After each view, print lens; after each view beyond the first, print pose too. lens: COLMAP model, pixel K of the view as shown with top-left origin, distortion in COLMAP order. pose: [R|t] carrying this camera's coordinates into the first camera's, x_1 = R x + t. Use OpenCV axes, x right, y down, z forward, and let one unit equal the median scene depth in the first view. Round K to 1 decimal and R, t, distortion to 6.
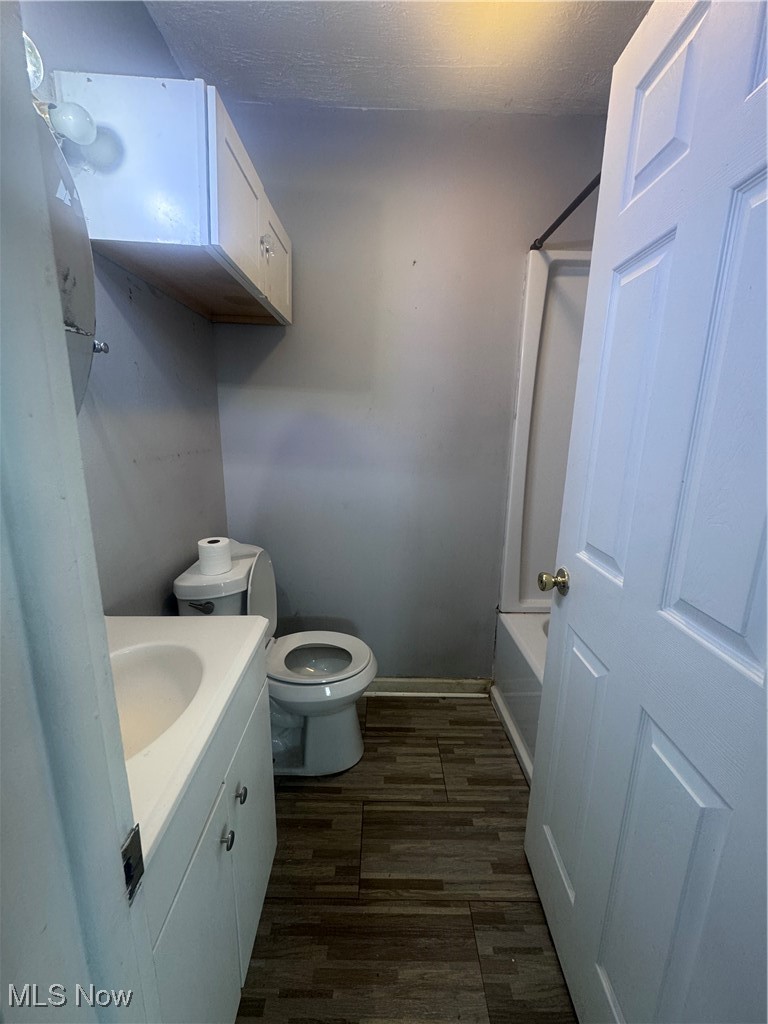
lens RADIAL K [[407.9, 0, 384.6], [0, 407.9, 511.1], [0, 0, 1]] dist [-0.003334, 0.000483]
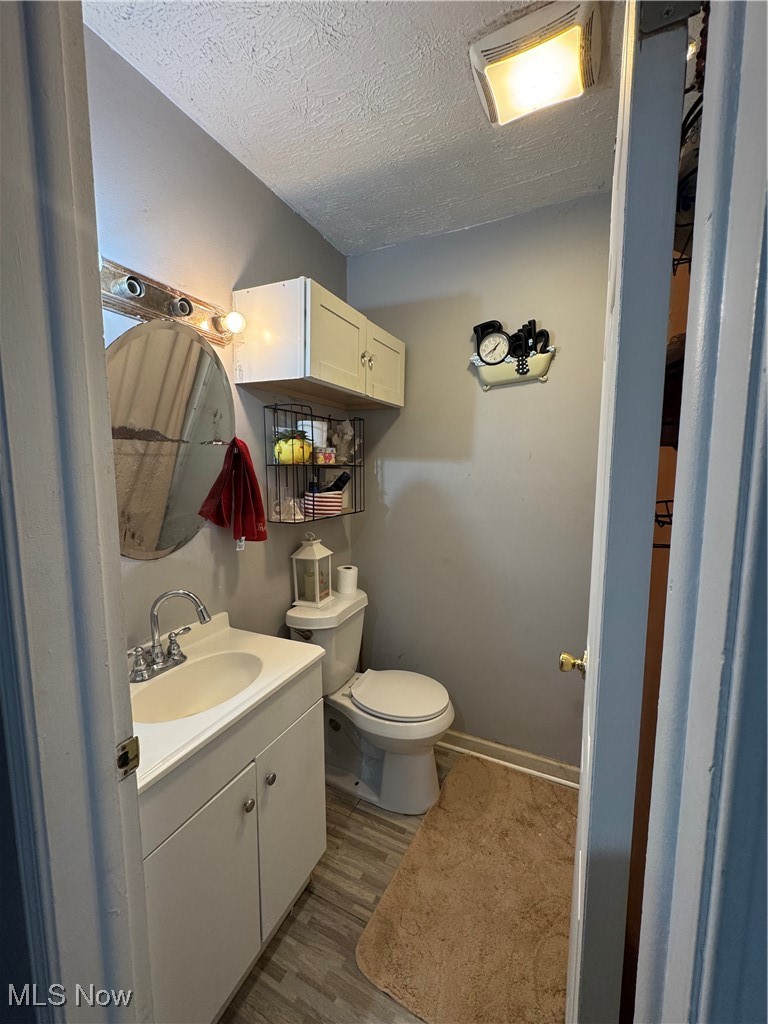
lens RADIAL K [[407.9, 0, 385.6], [0, 407.9, 512.3], [0, 0, 1]] dist [-0.003334, 0.000483]
pose [[0.896131, 0.025511, -0.443055, 0.346032], [-0.074480, 0.992832, -0.093478, -0.045289], [0.437494, 0.116767, 0.891608, -0.078228]]
